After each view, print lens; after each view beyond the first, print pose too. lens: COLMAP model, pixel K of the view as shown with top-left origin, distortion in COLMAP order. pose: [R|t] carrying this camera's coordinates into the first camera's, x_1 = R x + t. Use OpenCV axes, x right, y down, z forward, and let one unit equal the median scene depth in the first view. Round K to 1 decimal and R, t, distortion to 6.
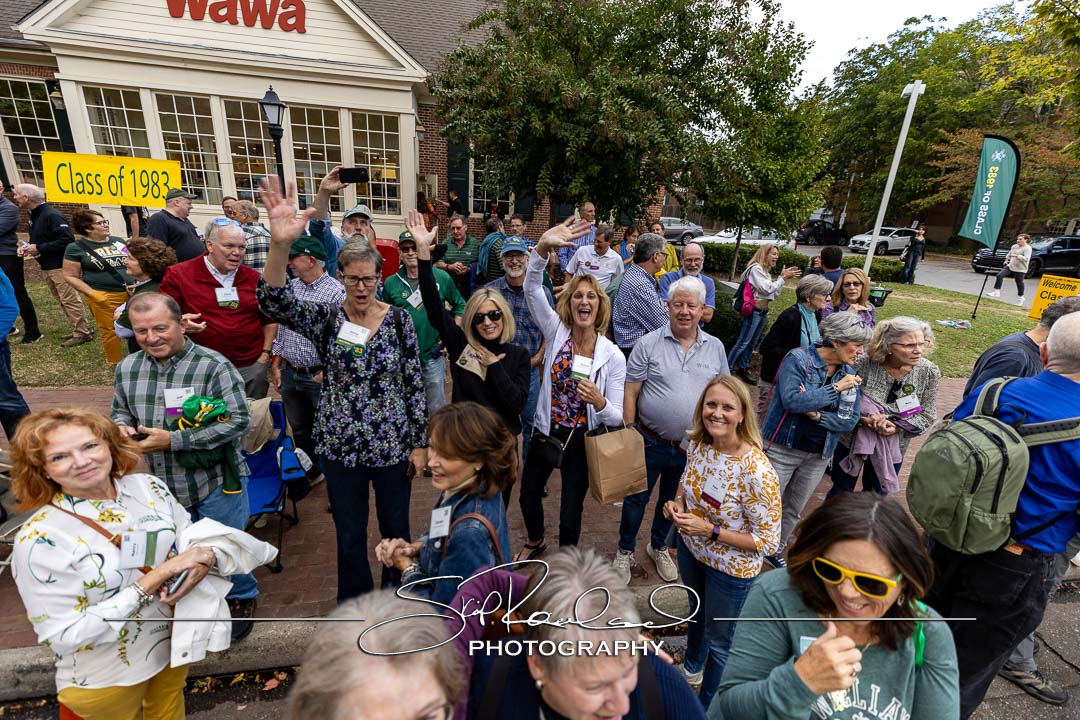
lens RADIAL K [[481.2, 0, 547.7], [0, 481.2, 356.7], [0, 0, 1]] dist [0.014204, 0.000348]
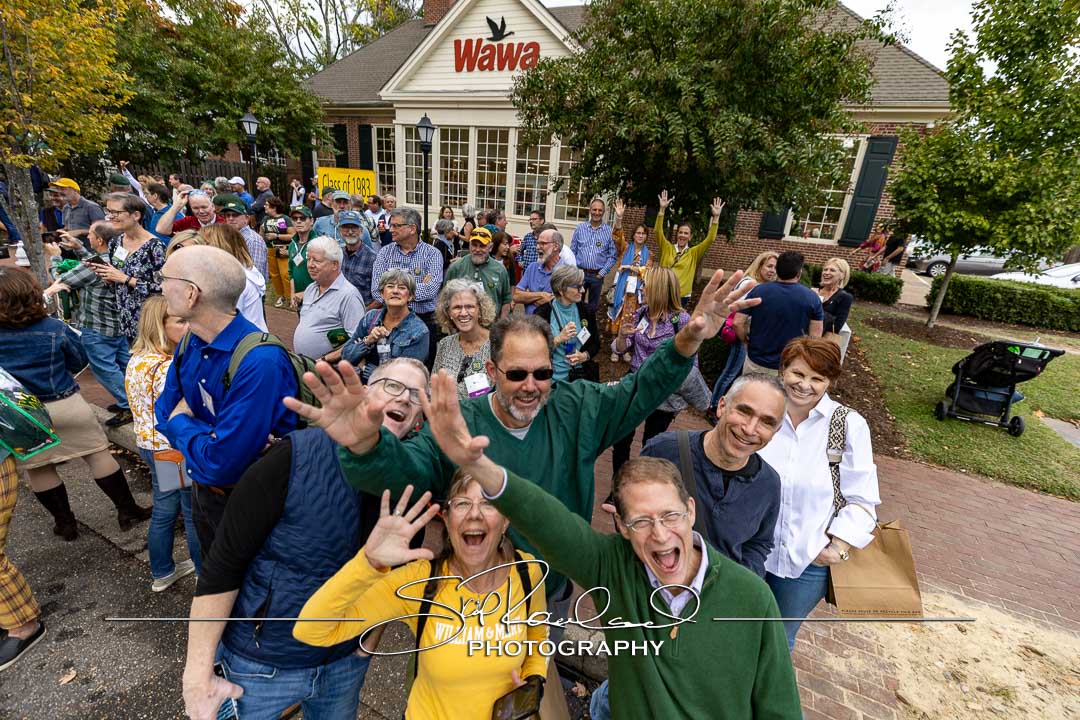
lens RADIAL K [[475.4, 0, 542.5], [0, 475.4, 357.3], [0, 0, 1]] dist [0.006132, 0.000797]
pose [[0.817662, 0.192274, -0.542641, 0.310843], [-0.208126, 0.977553, 0.032768, -0.007942], [0.536761, 0.086144, 0.839325, 0.079339]]
